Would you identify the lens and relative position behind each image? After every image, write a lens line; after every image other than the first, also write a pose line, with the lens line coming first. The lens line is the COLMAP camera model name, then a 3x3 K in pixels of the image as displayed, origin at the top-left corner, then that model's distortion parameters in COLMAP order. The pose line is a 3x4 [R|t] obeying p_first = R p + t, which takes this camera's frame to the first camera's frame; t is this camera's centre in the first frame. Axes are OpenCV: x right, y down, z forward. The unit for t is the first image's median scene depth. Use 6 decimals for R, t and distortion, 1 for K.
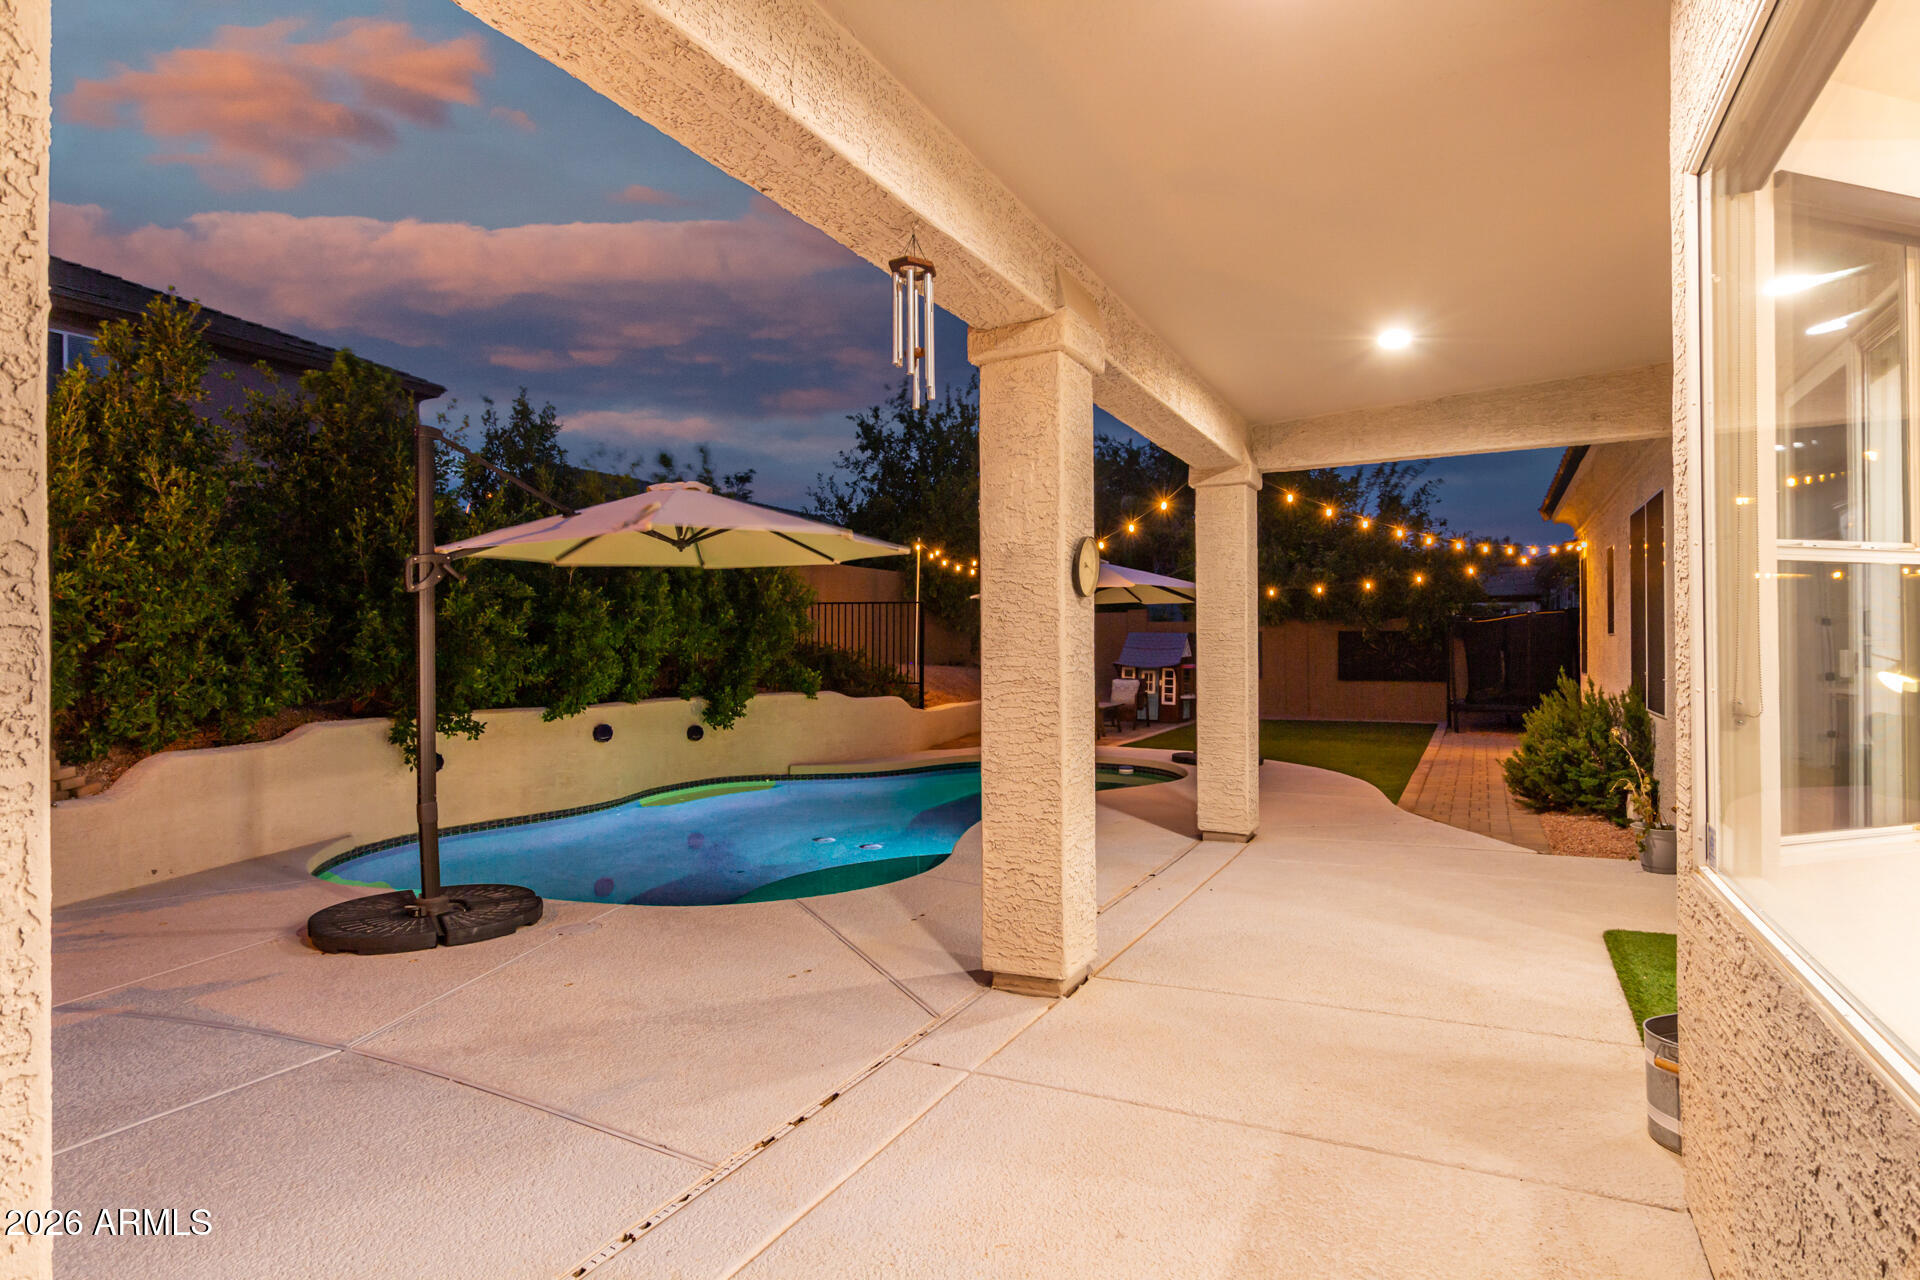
lens RADIAL K [[1002.5, 0, 960.0], [0, 1002.5, 640.0], [0, 0, 1]] dist [-0.000700, -0.000211]
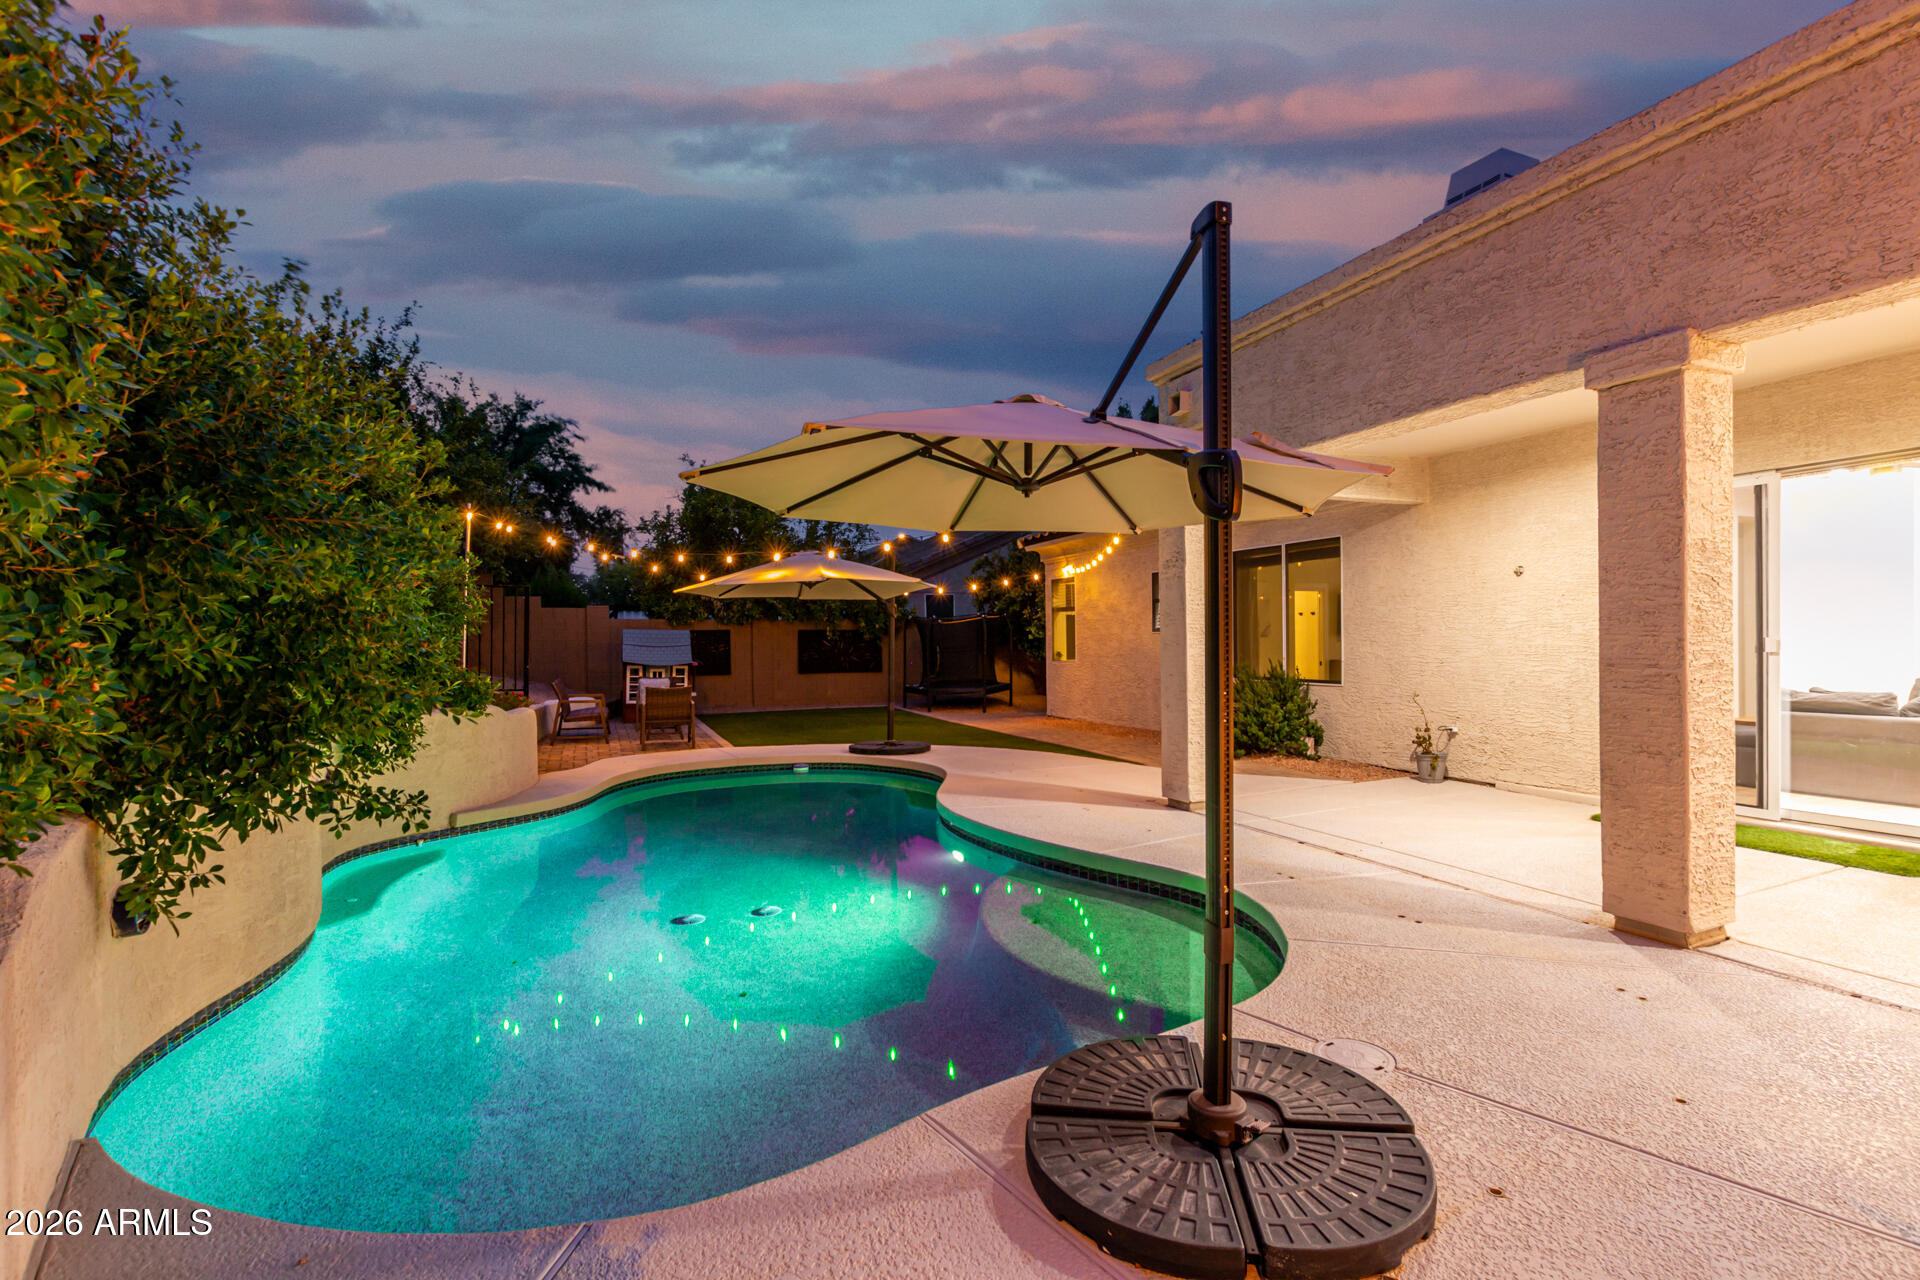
lens RADIAL K [[888.8, 0, 960.0], [0, 888.8, 640.0], [0, 0, 1]] dist [-0.003486, 0.000149]
pose [[0.635765, 0.000741, 0.771882, -0.416630], [0.000734, 0.999999, -0.001564, 0.006322], [-0.771882, 0.001561, 0.635764, 0.340291]]
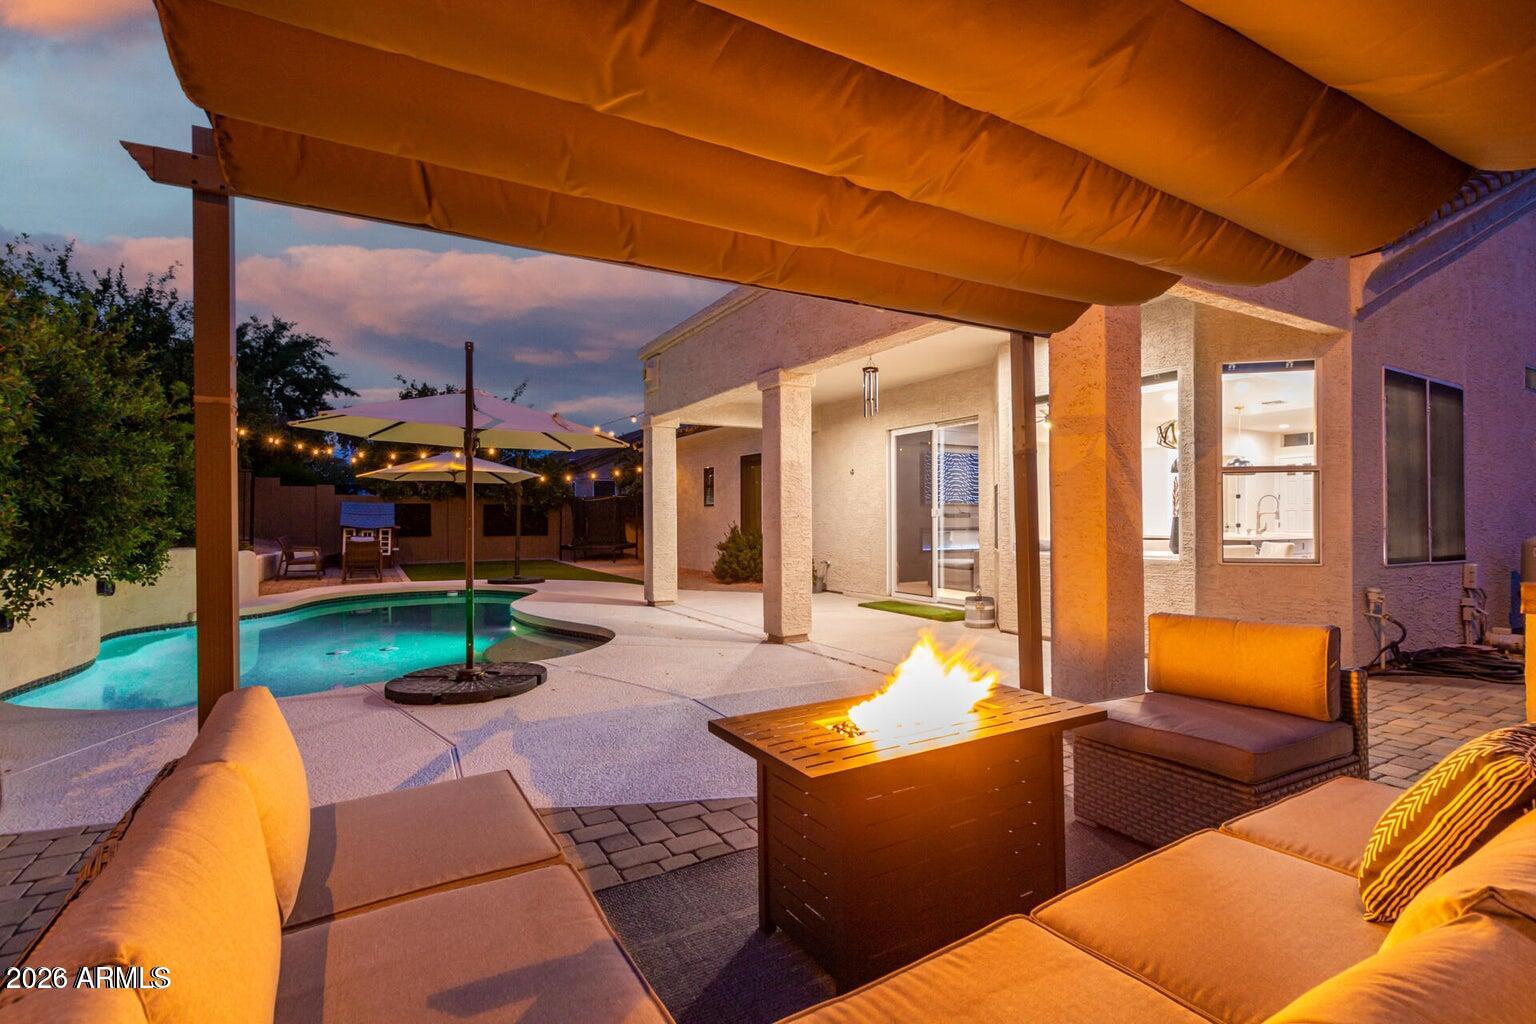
lens RADIAL K [[708.0, 0, 772.1], [0, 708.0, 515.4], [0, 0, 1]] dist [-0.000398, -0.001440]
pose [[0.523872, 0.006762, 0.851770, -0.497392], [-0.005542, 0.999974, -0.004530, 0.016550], [-0.851779, -0.002348, 0.523896, 0.041180]]
